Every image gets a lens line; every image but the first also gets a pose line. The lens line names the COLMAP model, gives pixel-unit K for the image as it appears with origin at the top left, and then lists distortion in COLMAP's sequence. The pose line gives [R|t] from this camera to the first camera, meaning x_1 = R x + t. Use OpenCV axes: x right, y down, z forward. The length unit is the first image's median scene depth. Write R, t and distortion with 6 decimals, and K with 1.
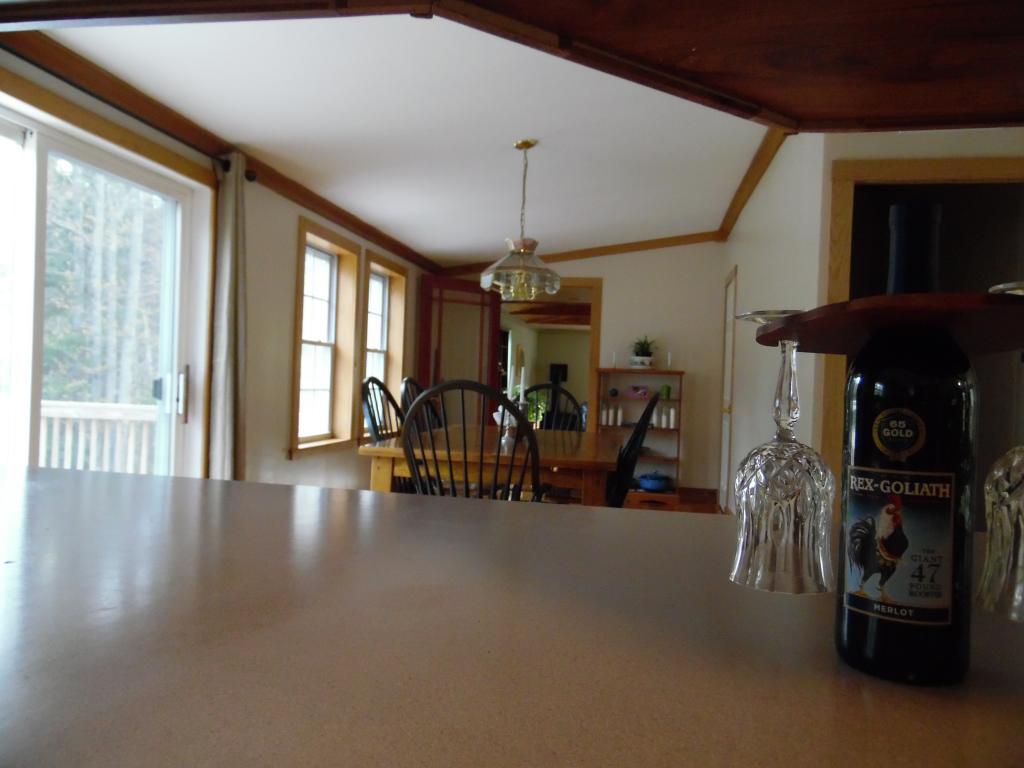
lens RADIAL K [[777.3, 0, 513.1], [0, 777.3, 381.3], [0, 0, 1]] dist [-0.034212, 0.089665]
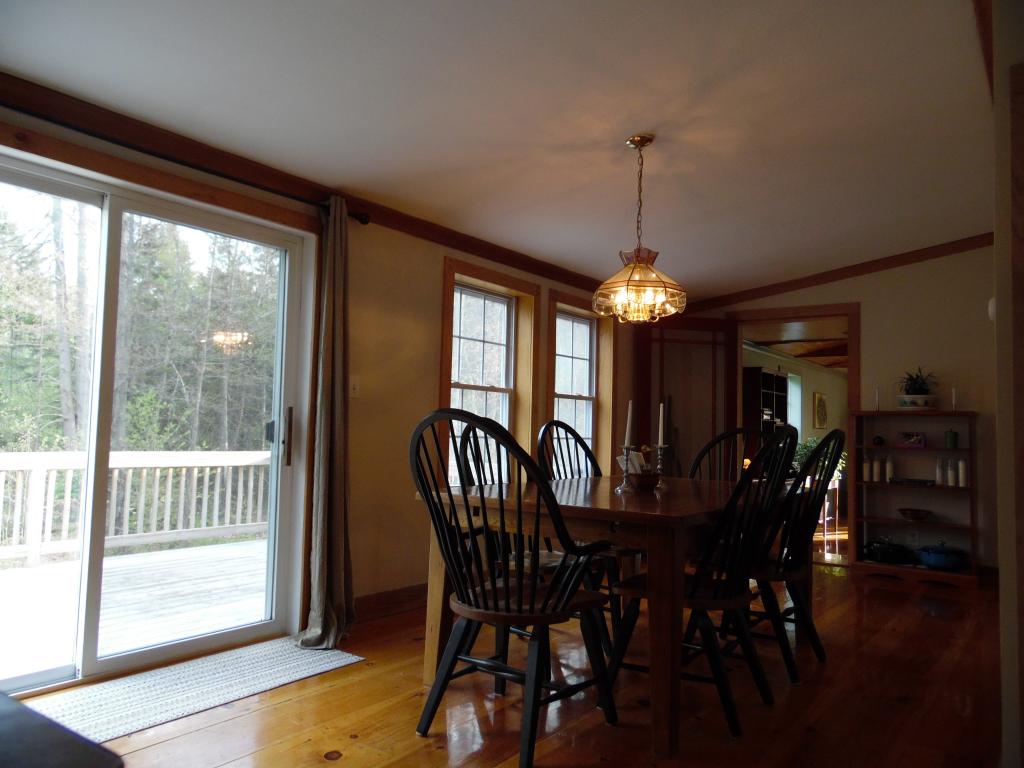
lens RADIAL K [[777.3, 0, 513.1], [0, 777.3, 381.3], [0, 0, 1]] dist [-0.034212, 0.089665]
pose [[0.899284, -0.044216, -0.435124, 0.184260], [0.009402, 0.996601, -0.081839, 0.019685], [0.437263, 0.069505, 0.896644, 0.142660]]
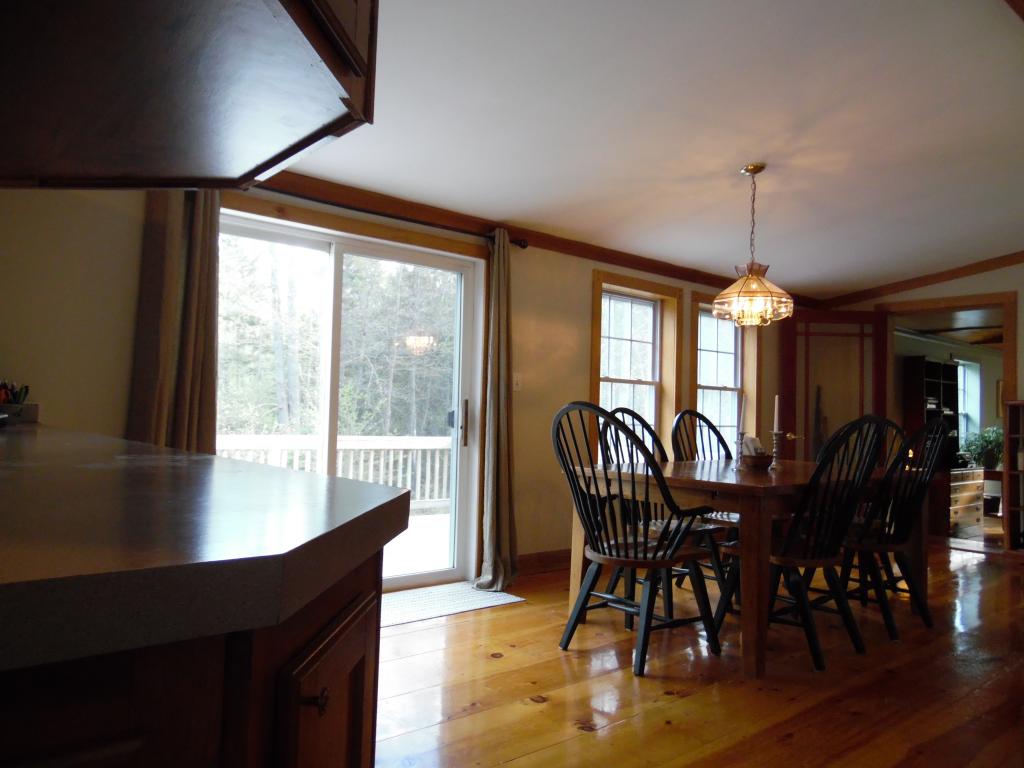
lens RADIAL K [[777.3, 0, 513.1], [0, 777.3, 381.3], [0, 0, 1]] dist [-0.034212, 0.089665]
pose [[0.777748, -0.045218, -0.626948, 0.284207], [0.002636, 0.997635, -0.068684, 0.023287], [0.628571, 0.051766, 0.776028, 0.041112]]
